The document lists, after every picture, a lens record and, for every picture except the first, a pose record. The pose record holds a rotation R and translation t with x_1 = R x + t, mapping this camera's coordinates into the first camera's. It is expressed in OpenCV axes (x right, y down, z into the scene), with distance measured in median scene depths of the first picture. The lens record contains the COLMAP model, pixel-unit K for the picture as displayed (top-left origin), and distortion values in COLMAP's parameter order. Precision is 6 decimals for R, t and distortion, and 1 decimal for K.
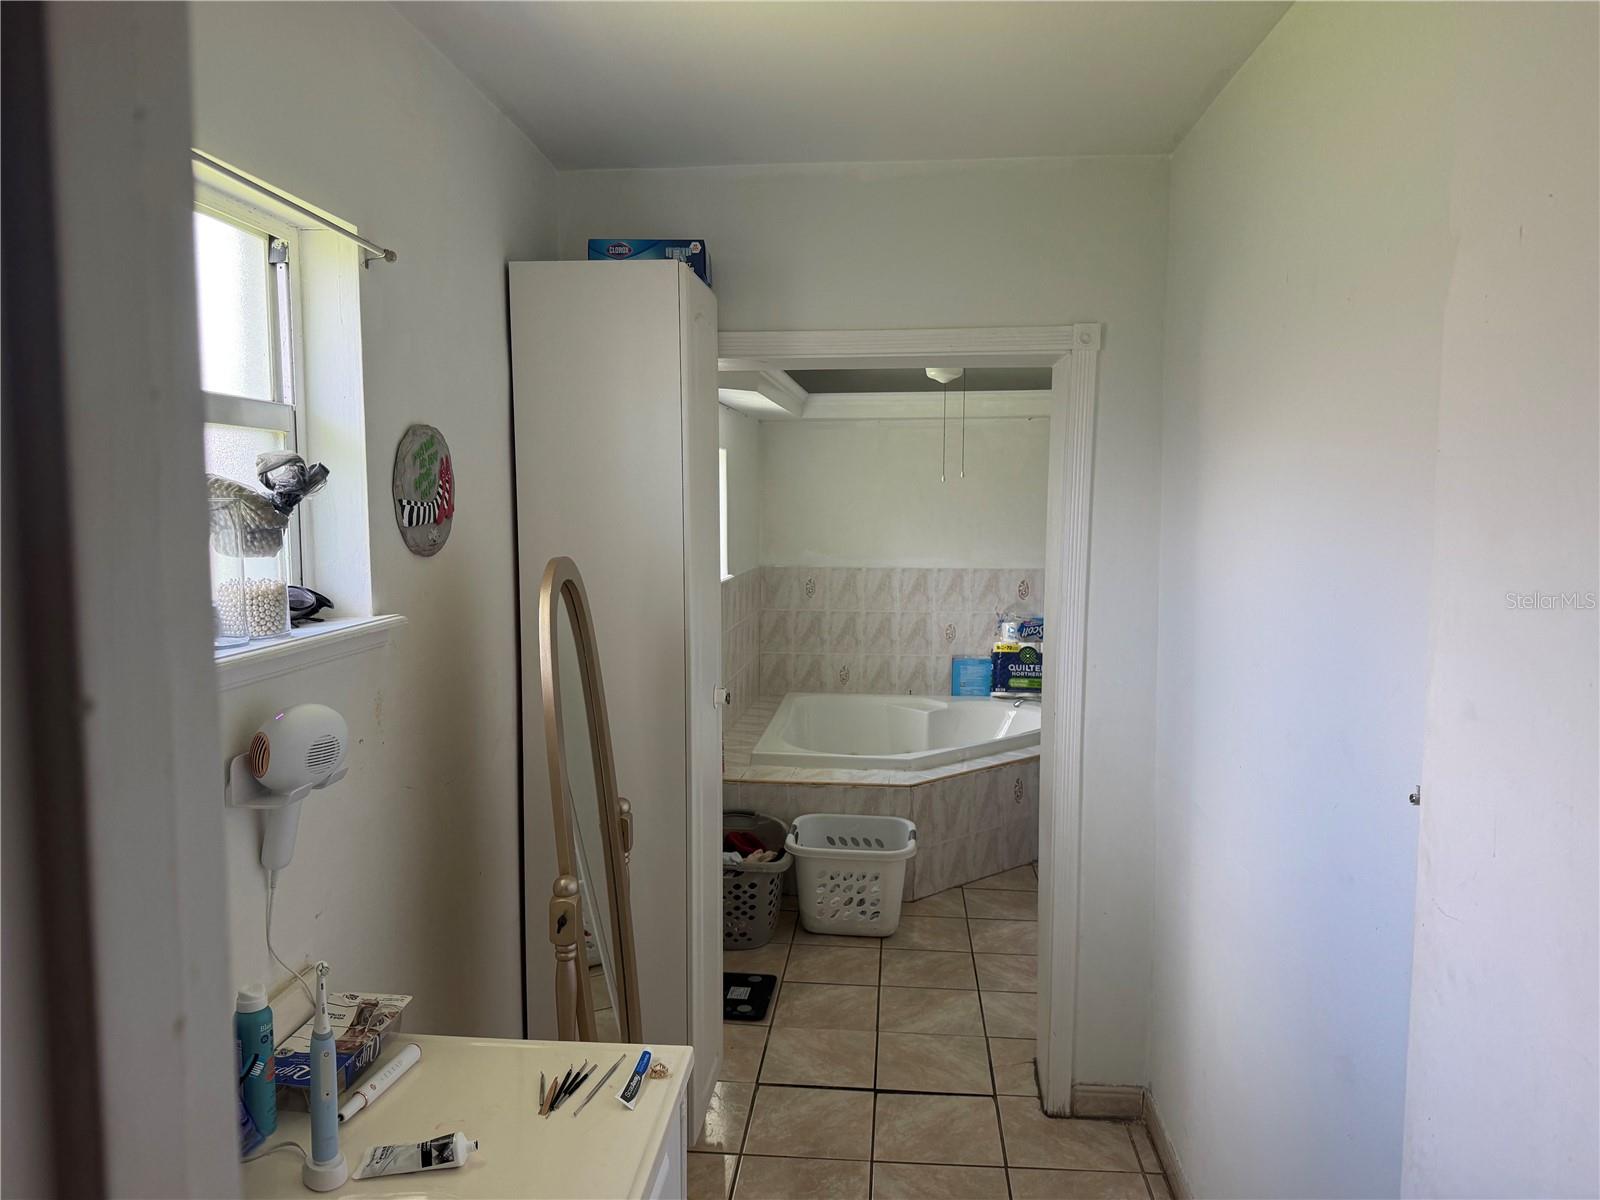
lens RADIAL K [[1131.3, 0, 794.5], [0, 1131.3, 602.8], [0, 0, 1]] dist [0.197141, -0.401994]
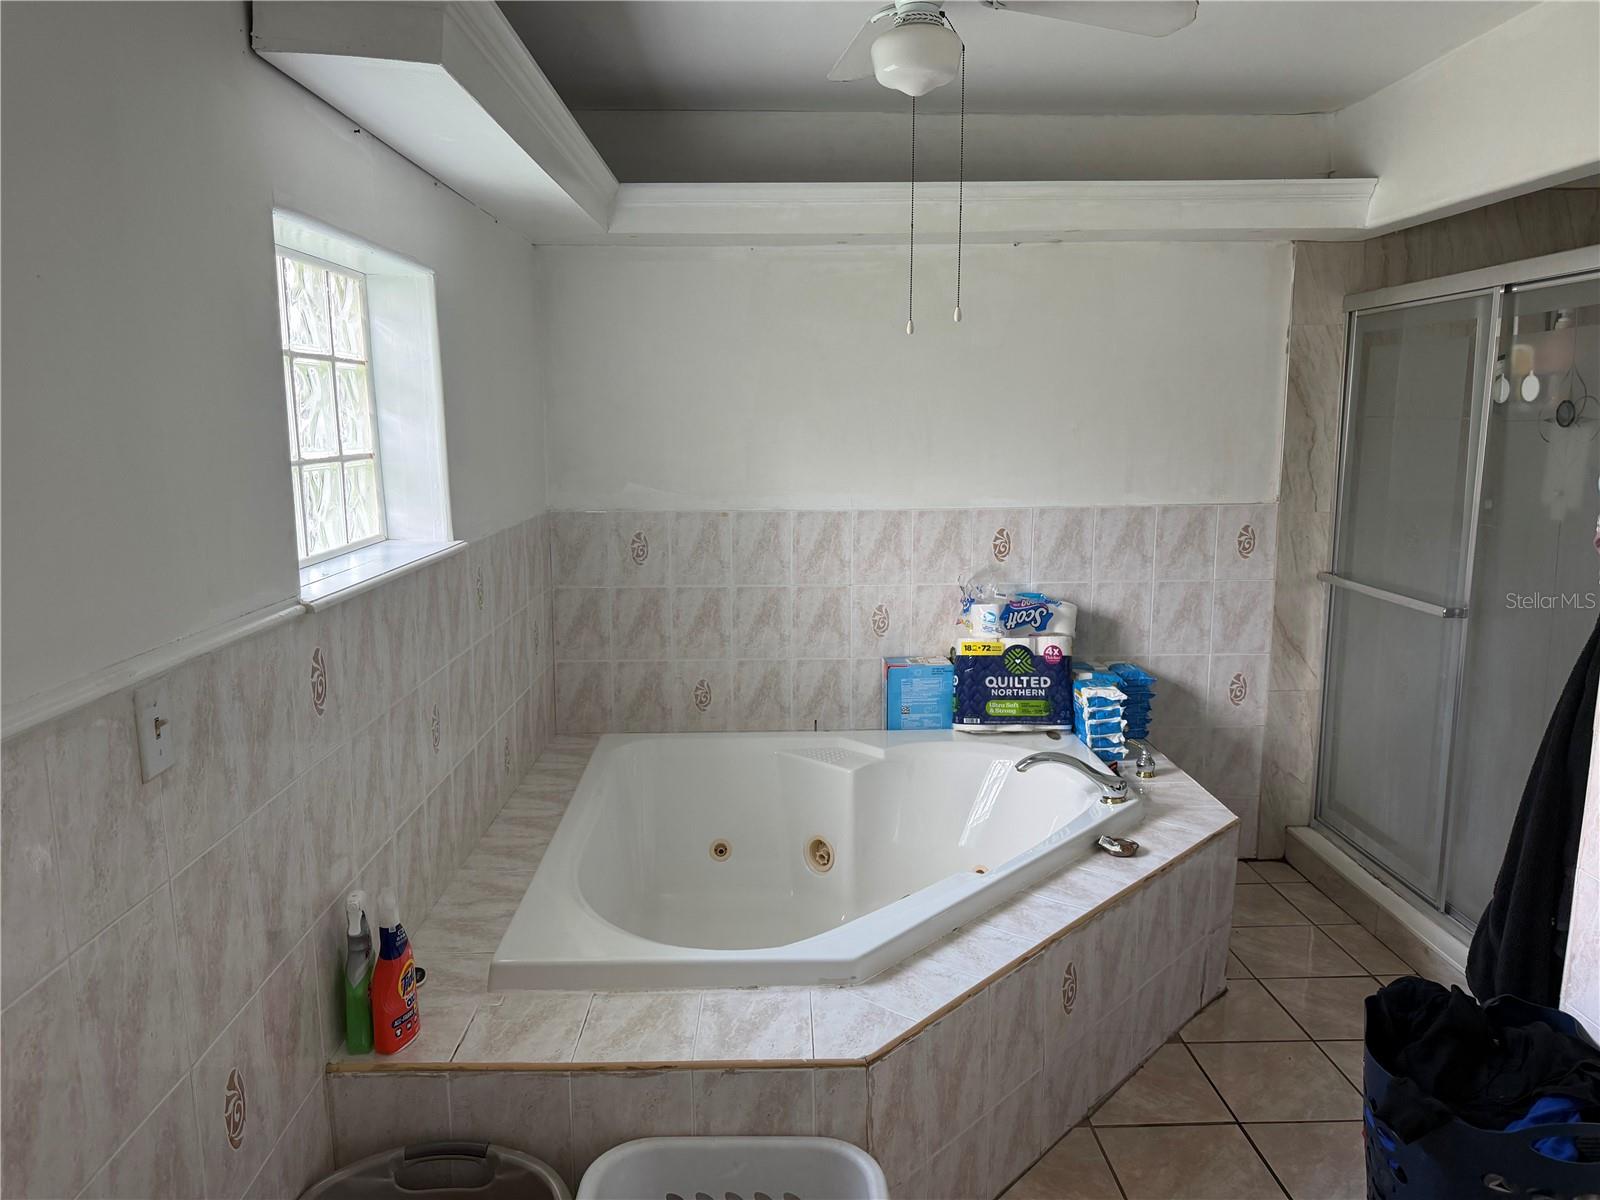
lens RADIAL K [[1131.3, 0, 794.5], [0, 1131.3, 602.8], [0, 0, 1]] dist [0.197141, -0.401994]
pose [[0.991893, -0.028788, 0.123775, 0.020391], [0.019651, 0.997034, 0.074417, -0.027390], [-0.125550, -0.071381, 0.989516, 0.426839]]
